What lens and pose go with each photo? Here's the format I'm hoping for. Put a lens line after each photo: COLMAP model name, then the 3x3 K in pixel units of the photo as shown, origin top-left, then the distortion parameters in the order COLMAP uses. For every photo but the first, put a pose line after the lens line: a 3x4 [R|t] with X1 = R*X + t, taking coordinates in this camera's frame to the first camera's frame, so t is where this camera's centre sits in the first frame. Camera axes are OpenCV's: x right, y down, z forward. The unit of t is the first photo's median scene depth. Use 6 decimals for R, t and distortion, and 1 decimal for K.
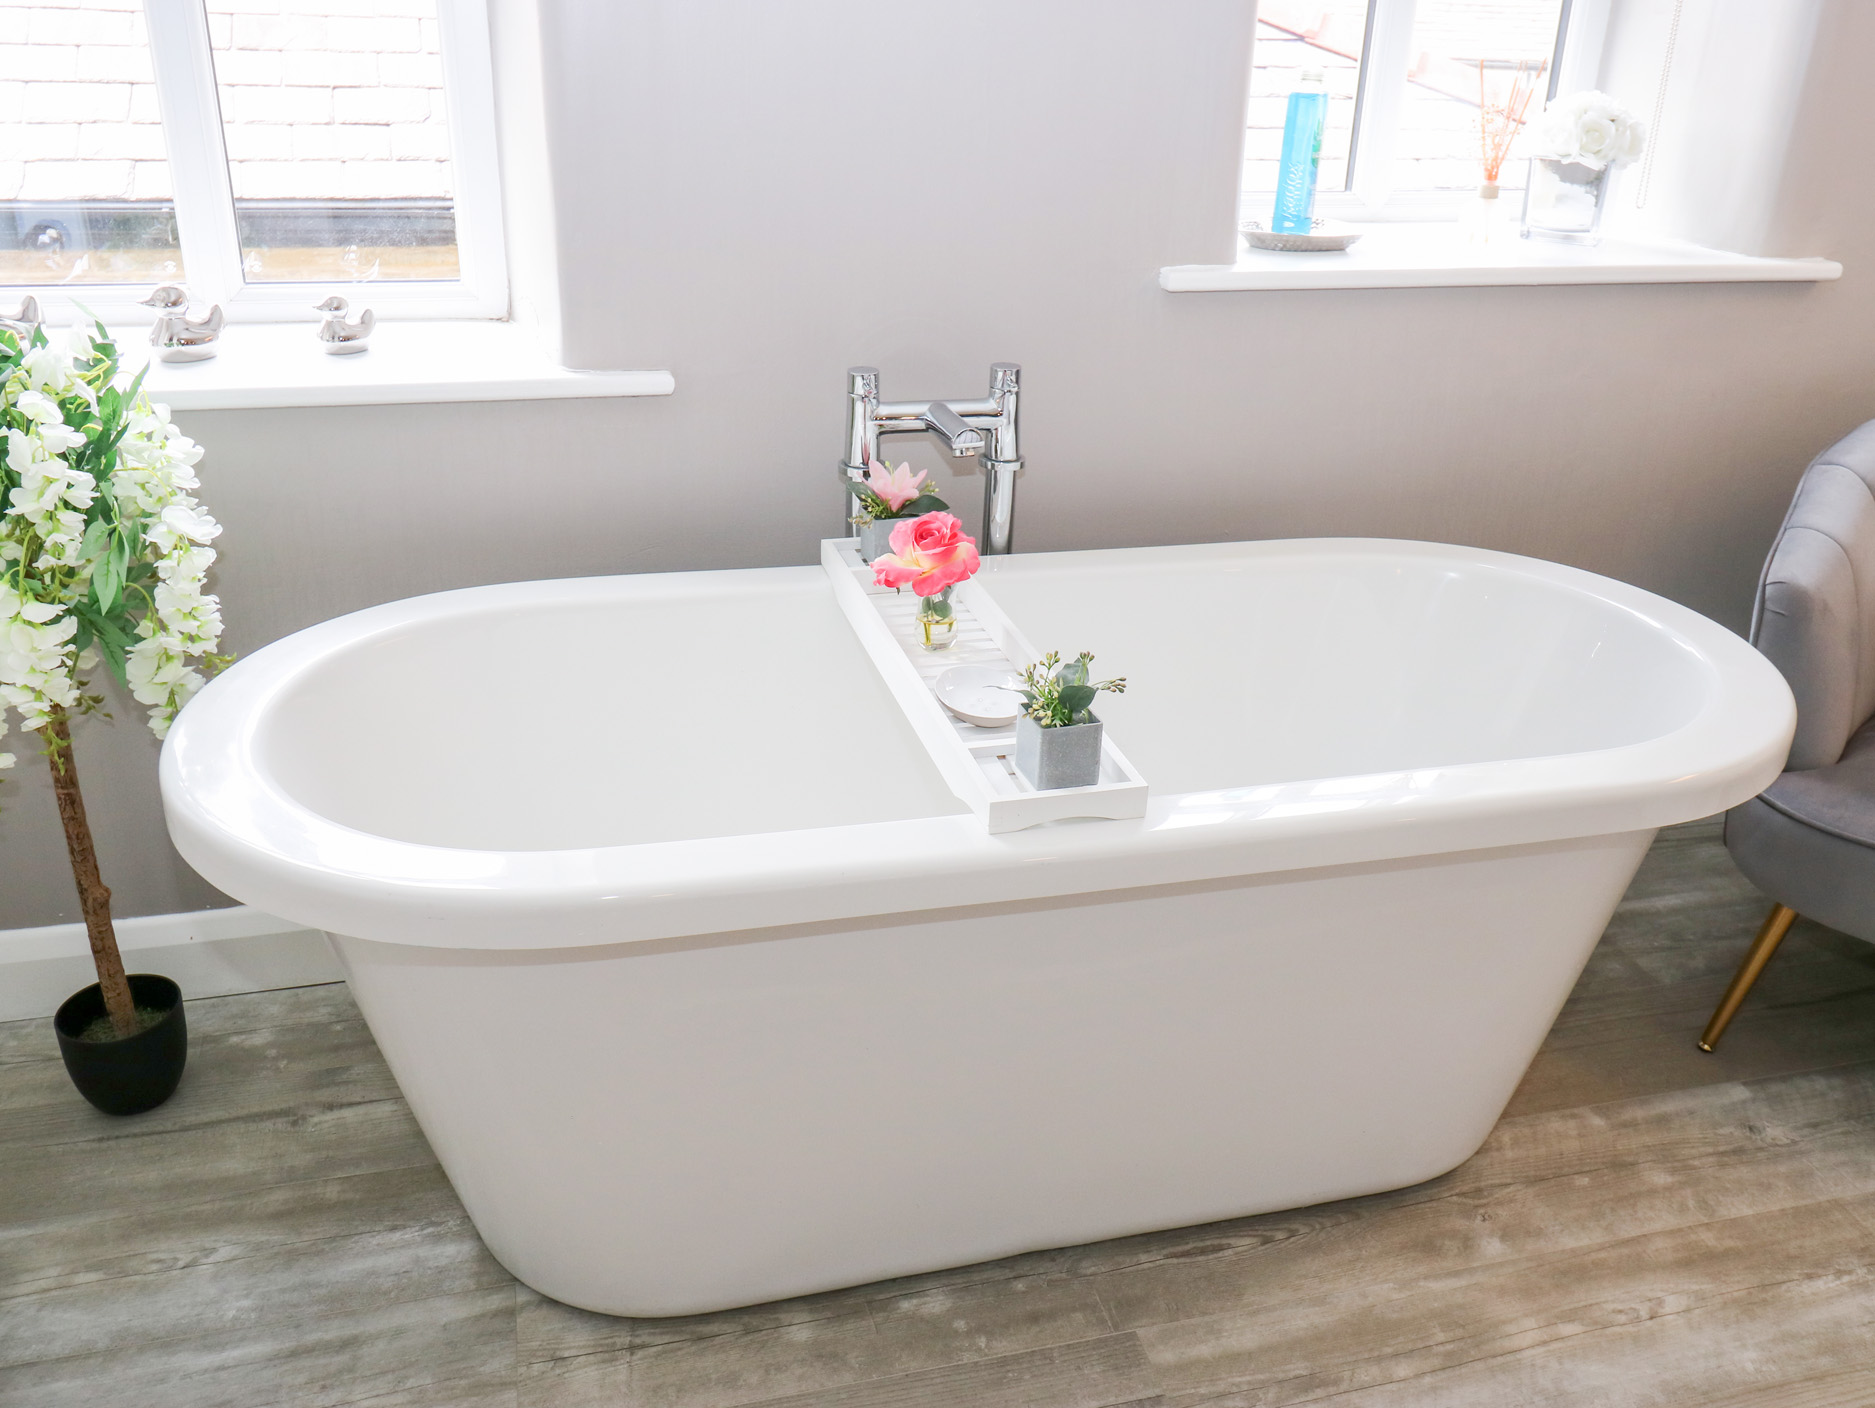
lens RADIAL K [[1606.5, 0, 941.8], [0, 1606.5, 692.8], [0, 0, 1]] dist [0.010385, -0.008443]
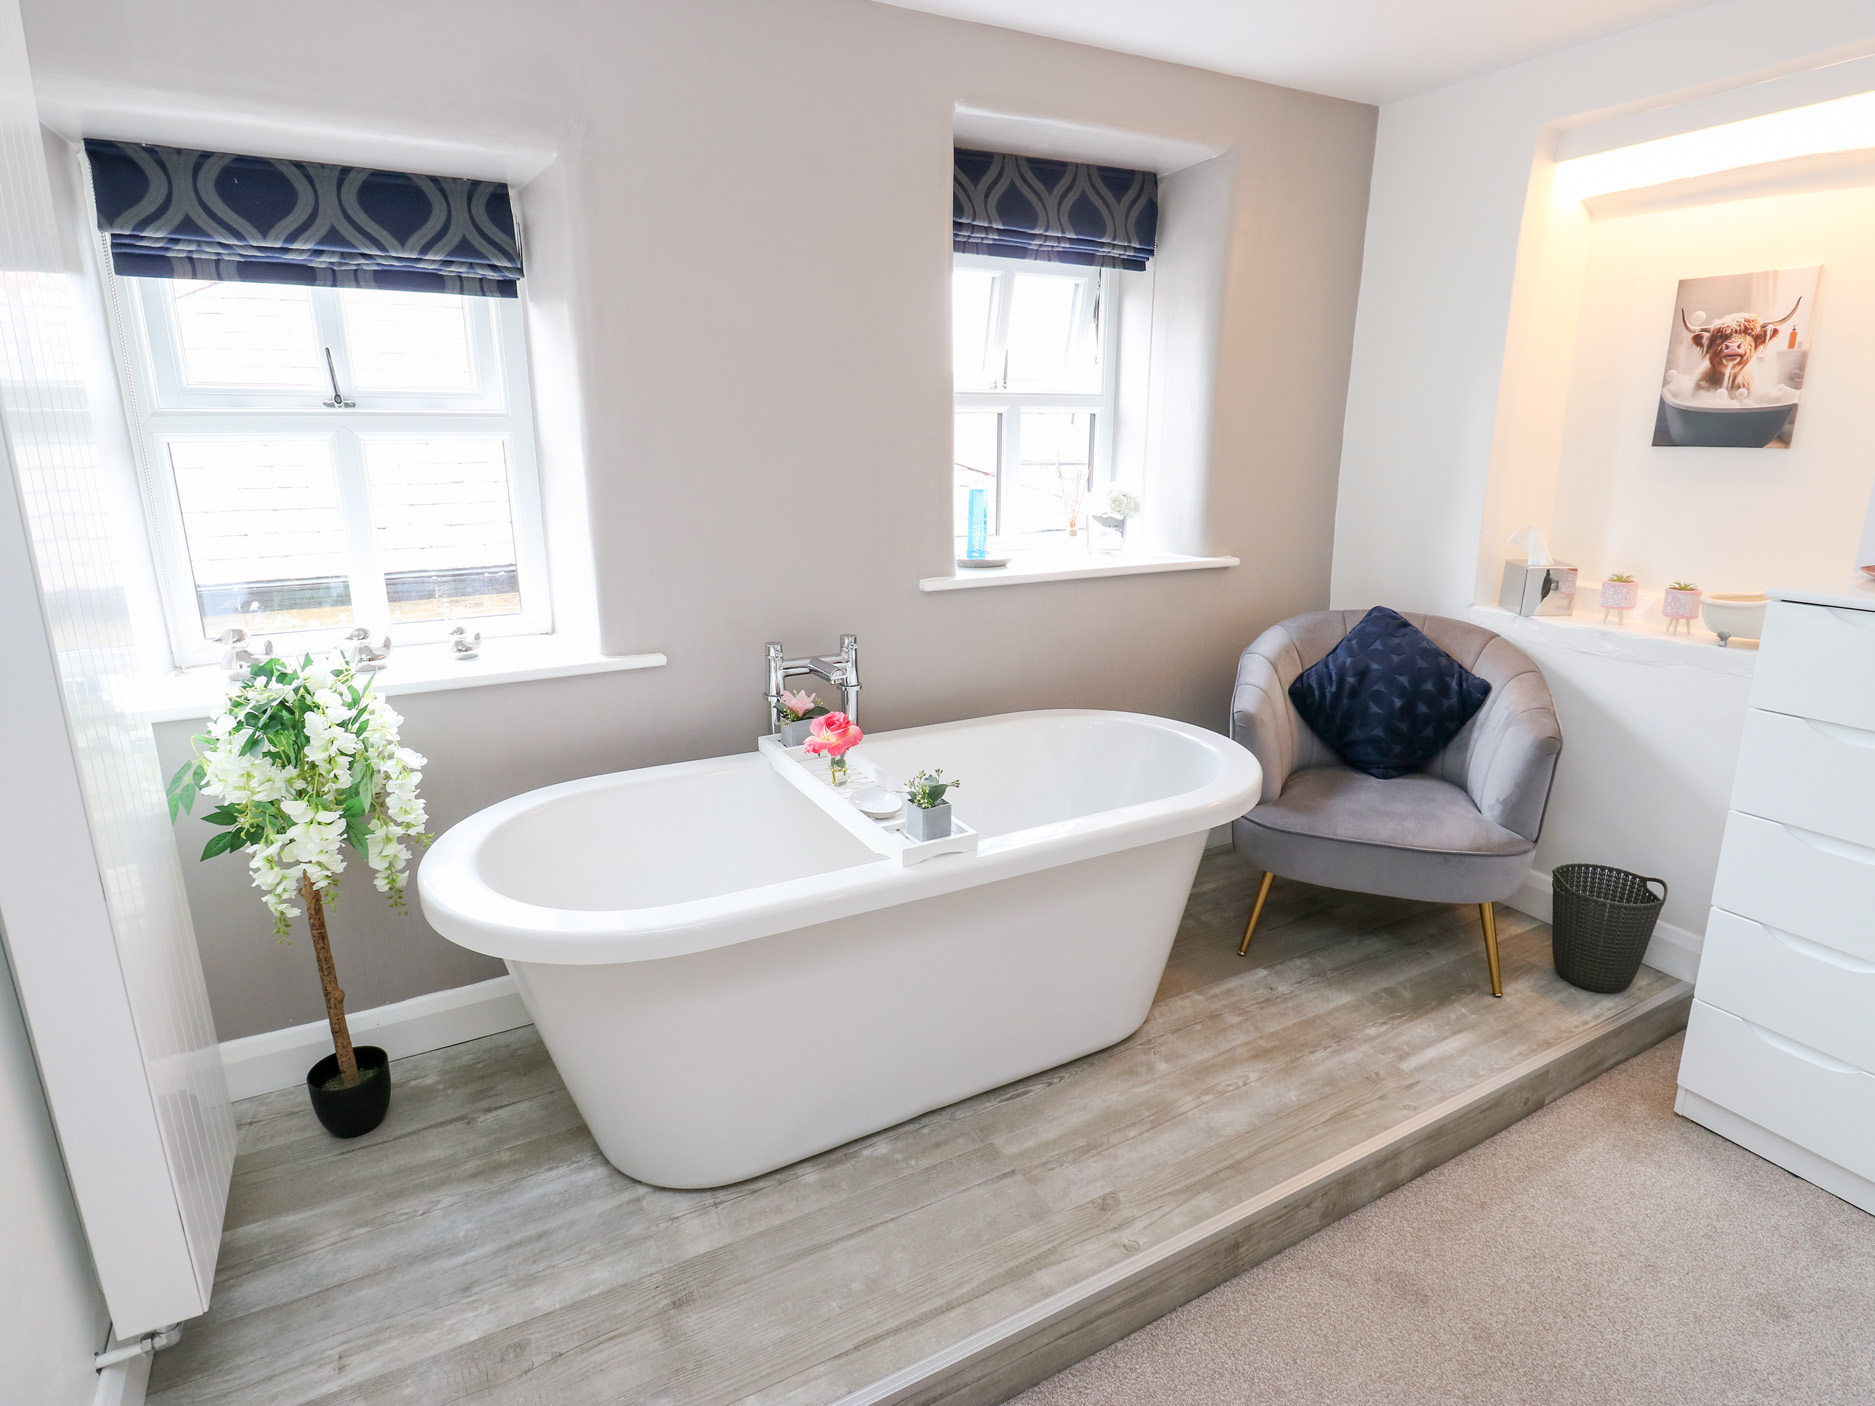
lens RADIAL K [[1009.1, 0, 953.1], [0, 1009.1, 693.3], [0, 0, 1]] dist [0.003583, -0.017172]
pose [[0.969035, -0.089706, 0.230053, -0.133845], [0.123392, 0.982929, -0.136472, 0.043346], [-0.213884, 0.160633, 0.963561, -0.169864]]
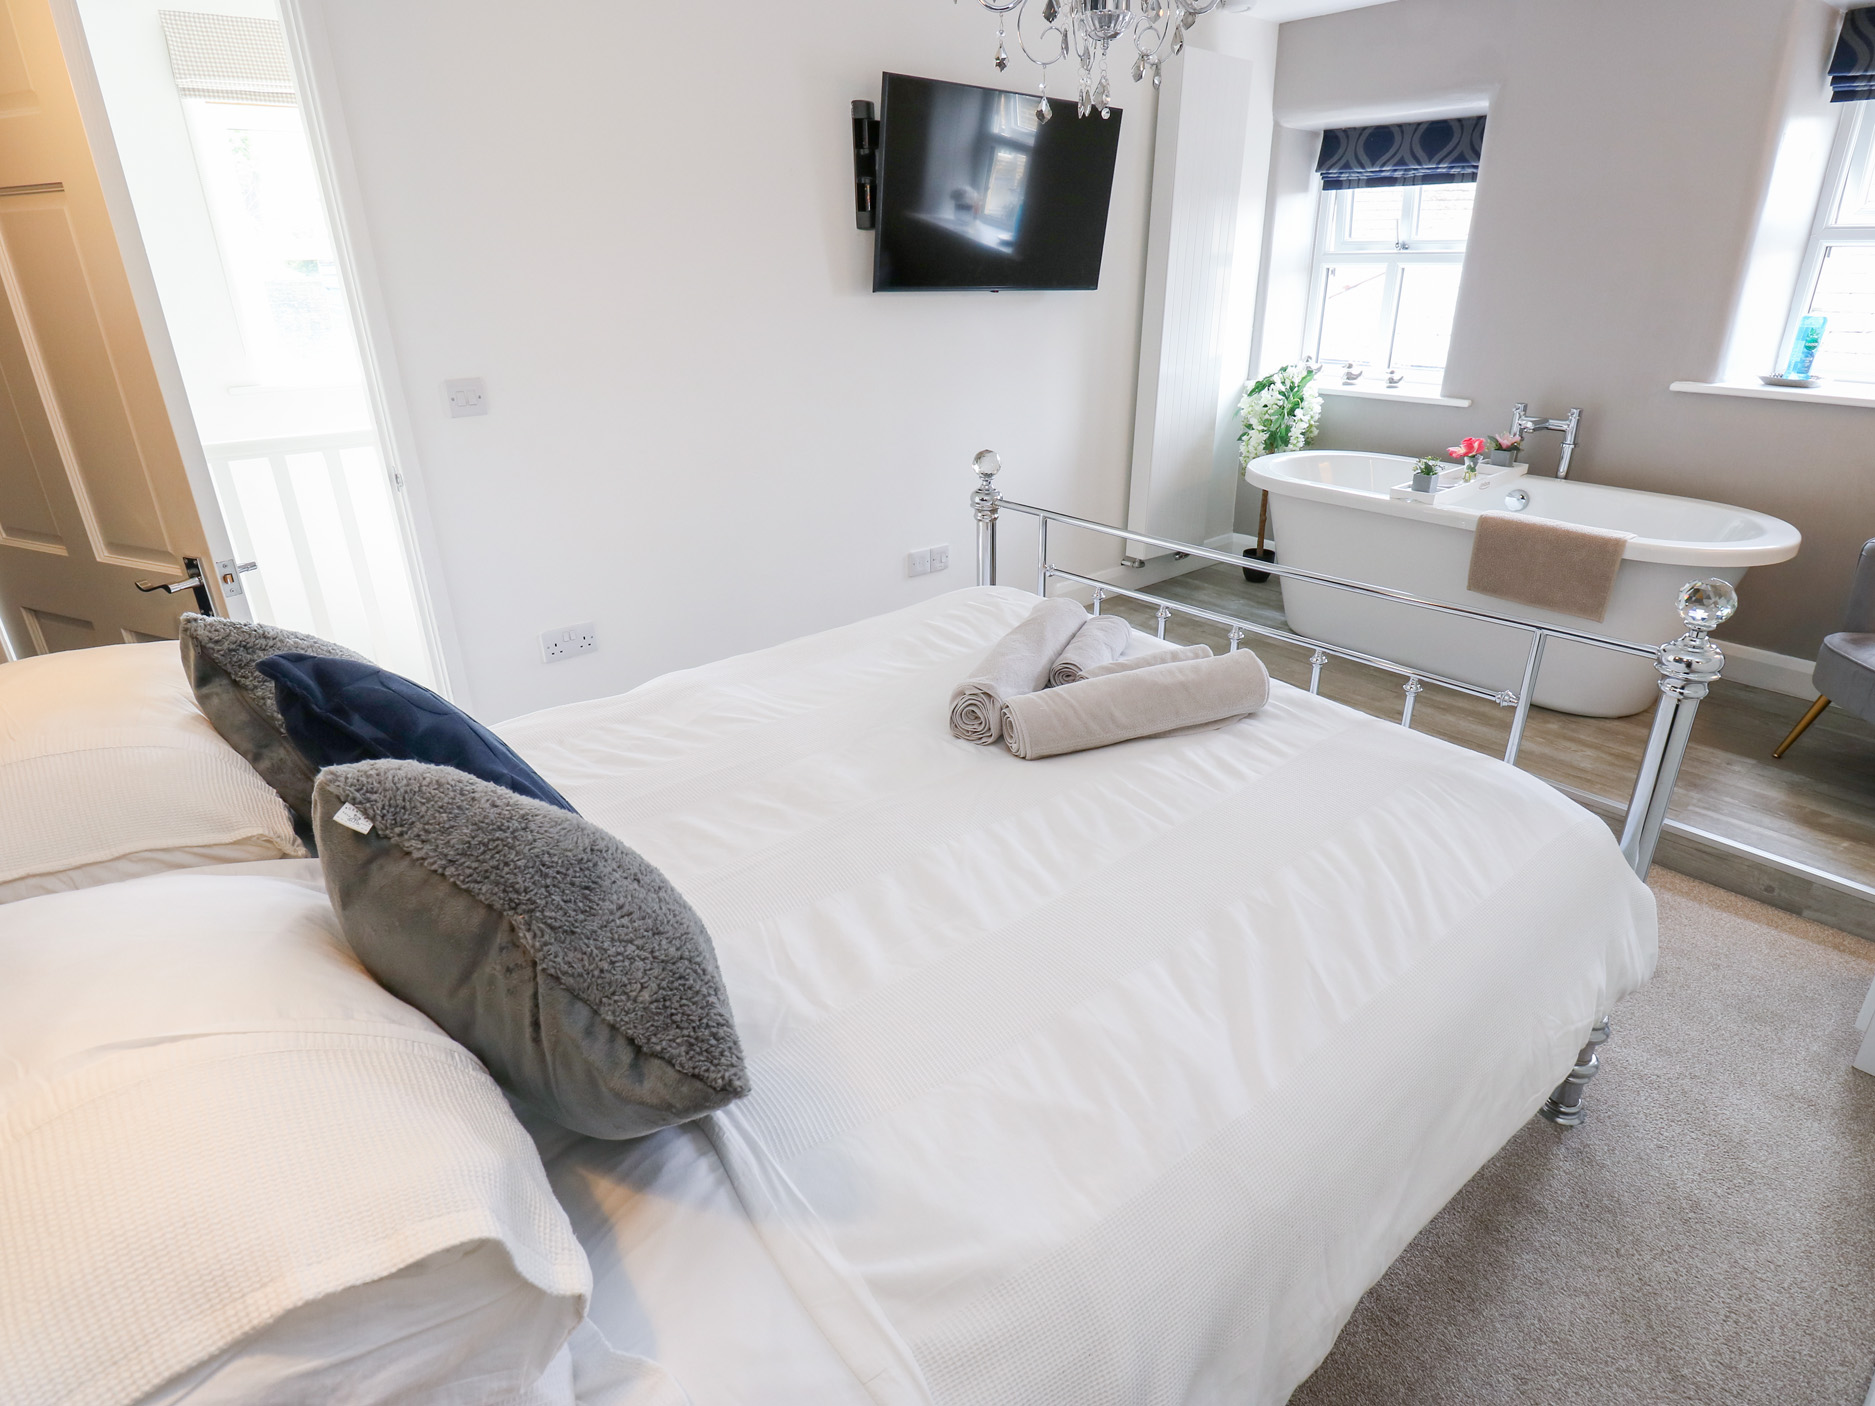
lens RADIAL K [[1009.1, 0, 953.1], [0, 1009.1, 693.3], [0, 0, 1]] dist [0.003583, -0.017172]
pose [[0.415833, 0.327207, -0.848539, 1.366829], [-0.350709, 0.918561, 0.182341, 0.341319], [0.839098, 0.221767, 0.496723, -0.724174]]
